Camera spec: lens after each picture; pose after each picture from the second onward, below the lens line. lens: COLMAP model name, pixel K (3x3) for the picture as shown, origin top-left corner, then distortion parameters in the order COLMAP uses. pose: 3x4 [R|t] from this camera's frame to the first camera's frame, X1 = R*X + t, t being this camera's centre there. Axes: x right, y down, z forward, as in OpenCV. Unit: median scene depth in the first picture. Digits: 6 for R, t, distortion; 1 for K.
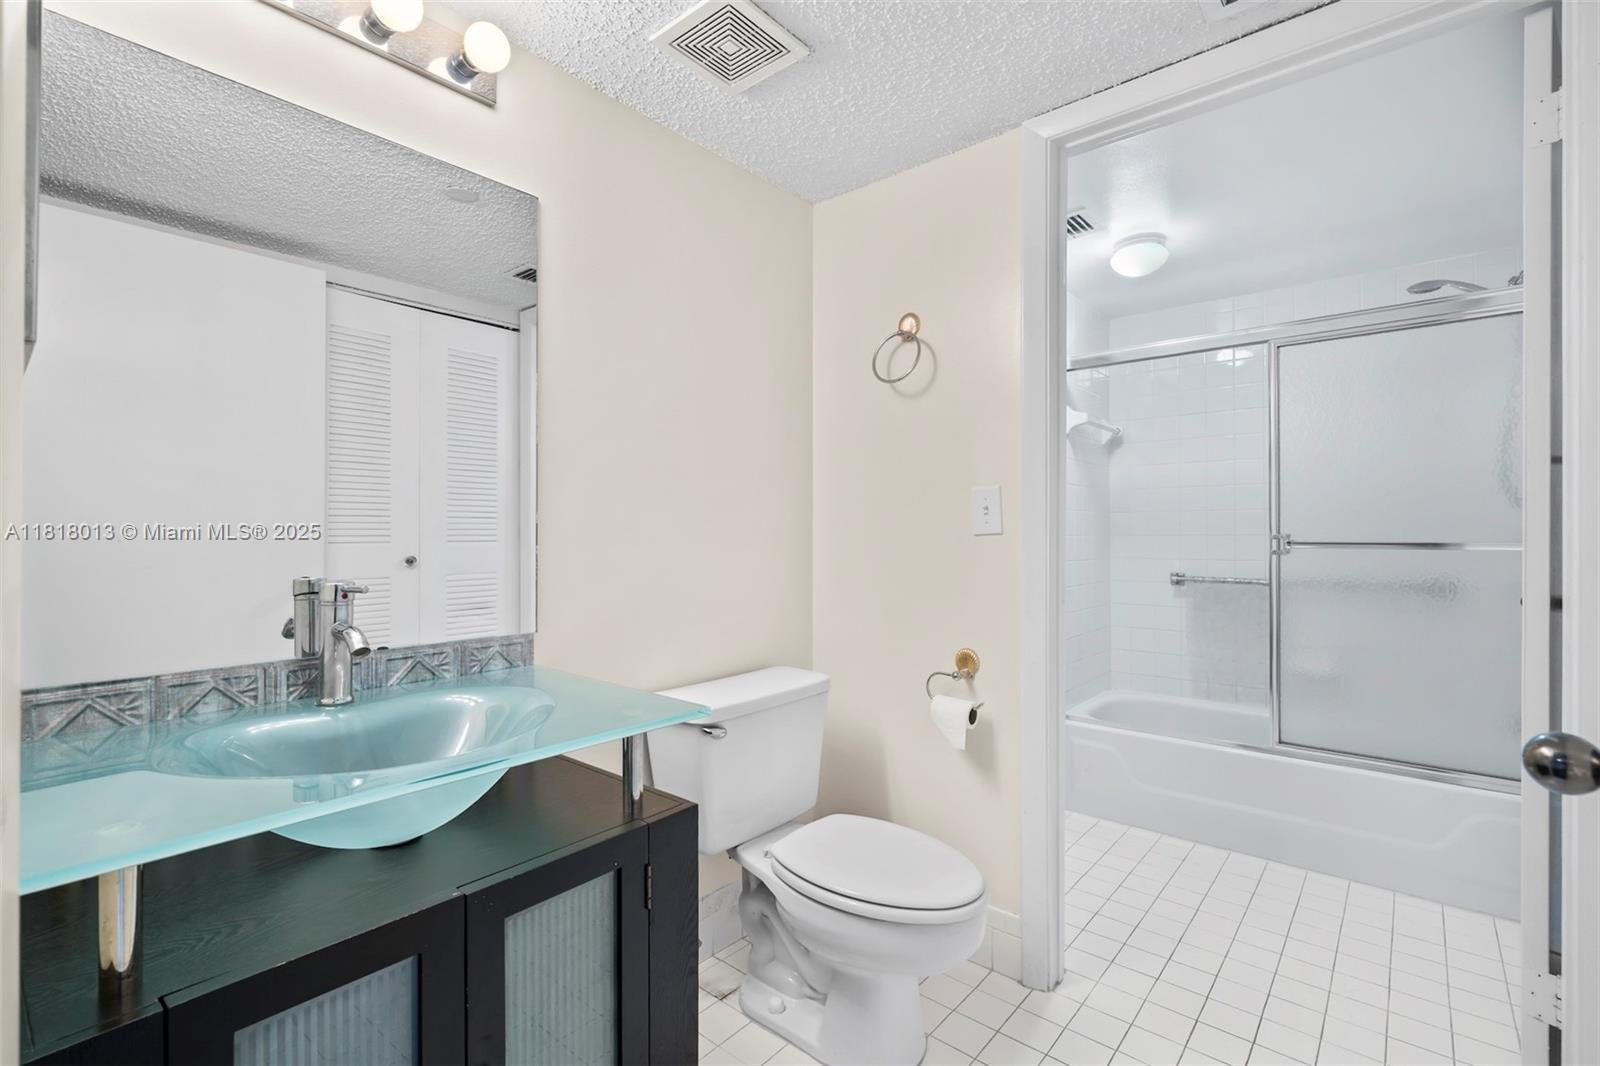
lens RADIAL K [[723.9, 0, 794.9], [0, 723.9, 527.8], [0, 0, 1]] dist [-0.008526, 0.002181]
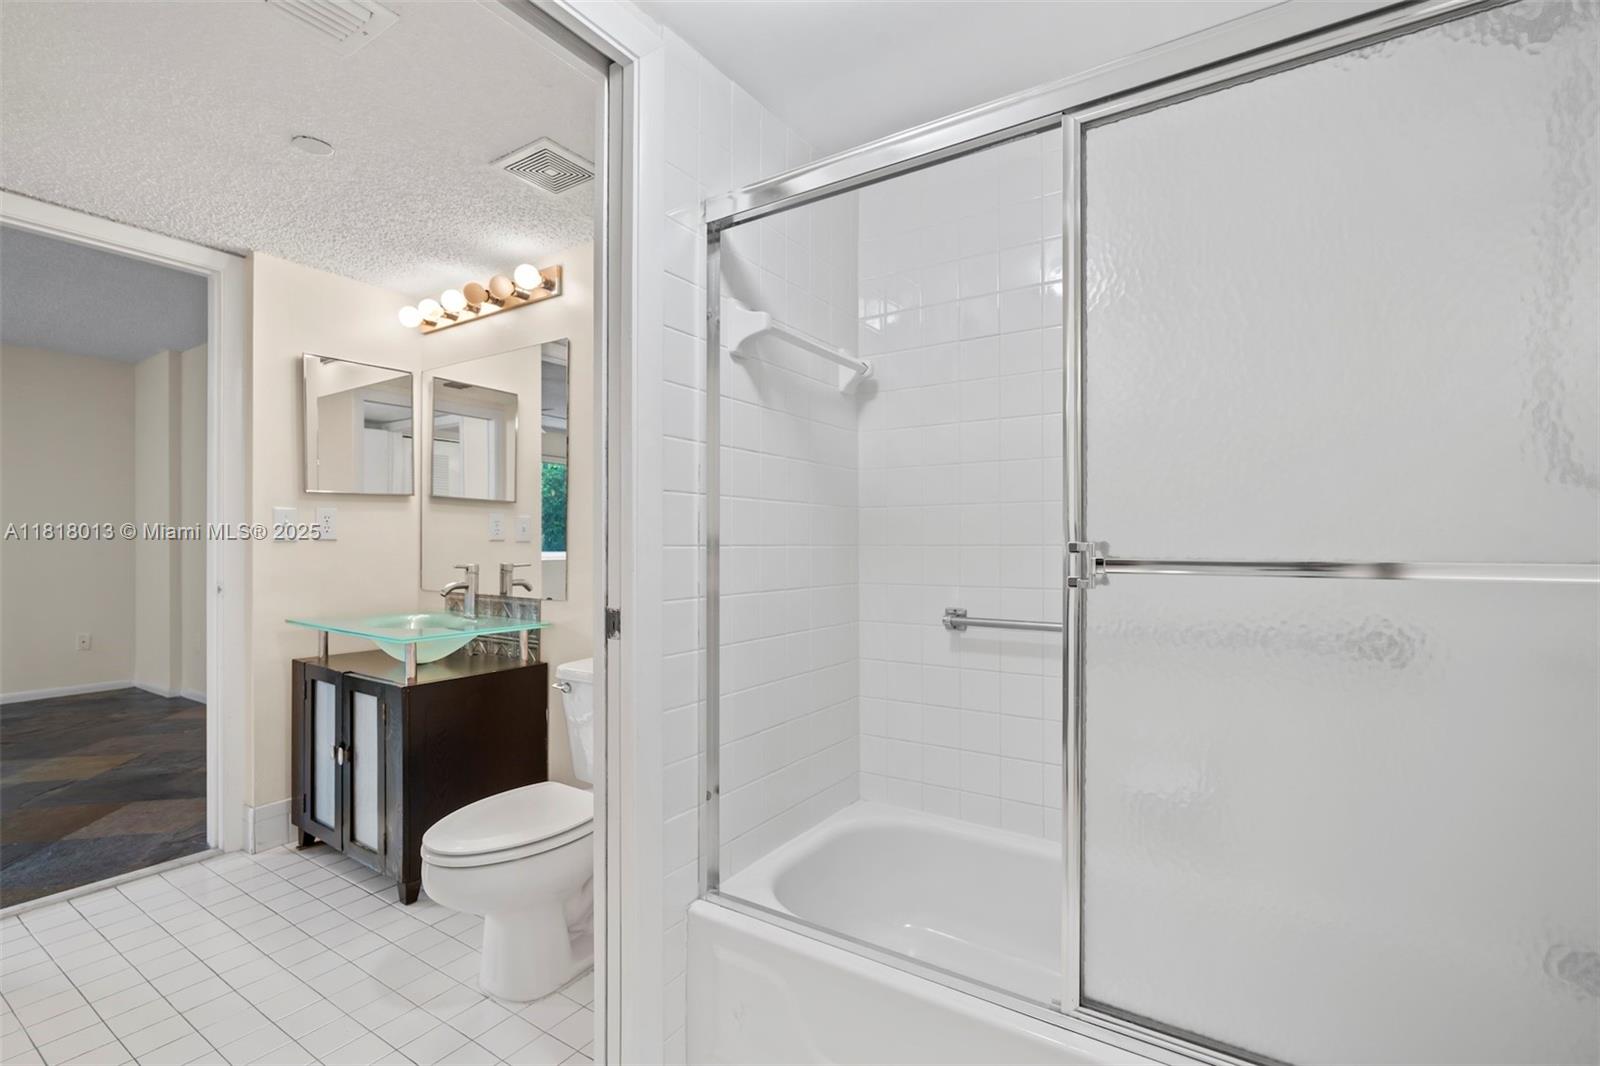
lens RADIAL K [[723.9, 0, 783.8], [0, 723.9, 542.3], [0, 0, 1]] dist [-0.008526, 0.002181]
pose [[0.994596, 0.000382, 0.103821, 0.473722], [-0.001061, 0.999978, 0.006492, 0.006941], [-0.103817, -0.006567, 0.994575, 0.616865]]
